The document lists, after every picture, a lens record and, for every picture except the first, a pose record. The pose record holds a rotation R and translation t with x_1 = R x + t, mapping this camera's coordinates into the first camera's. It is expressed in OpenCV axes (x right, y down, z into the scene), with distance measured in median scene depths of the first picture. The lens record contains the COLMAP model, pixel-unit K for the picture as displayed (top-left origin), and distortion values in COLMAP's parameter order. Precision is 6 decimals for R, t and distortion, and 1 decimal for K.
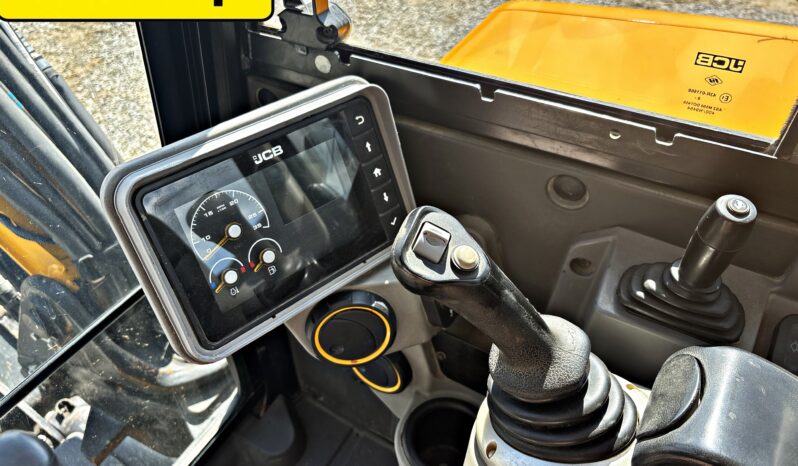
lens RADIAL K [[603.2, 0, 402.3], [0, 603.2, 233.0], [0, 0, 1]] dist [0.041087, -0.046215]
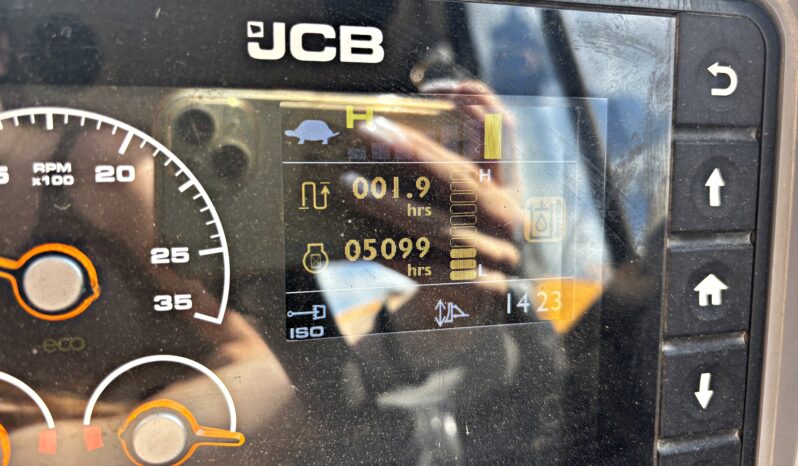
lens RADIAL K [[603.2, 0, 403.6], [0, 603.2, 234.5], [0, 0, 1]] dist [0.041087, -0.046215]
pose [[0.867216, 0.334596, -0.368756, -0.050585], [-0.395317, 0.912940, -0.101311, -0.032099], [0.302754, 0.233634, 0.923989, 0.525642]]
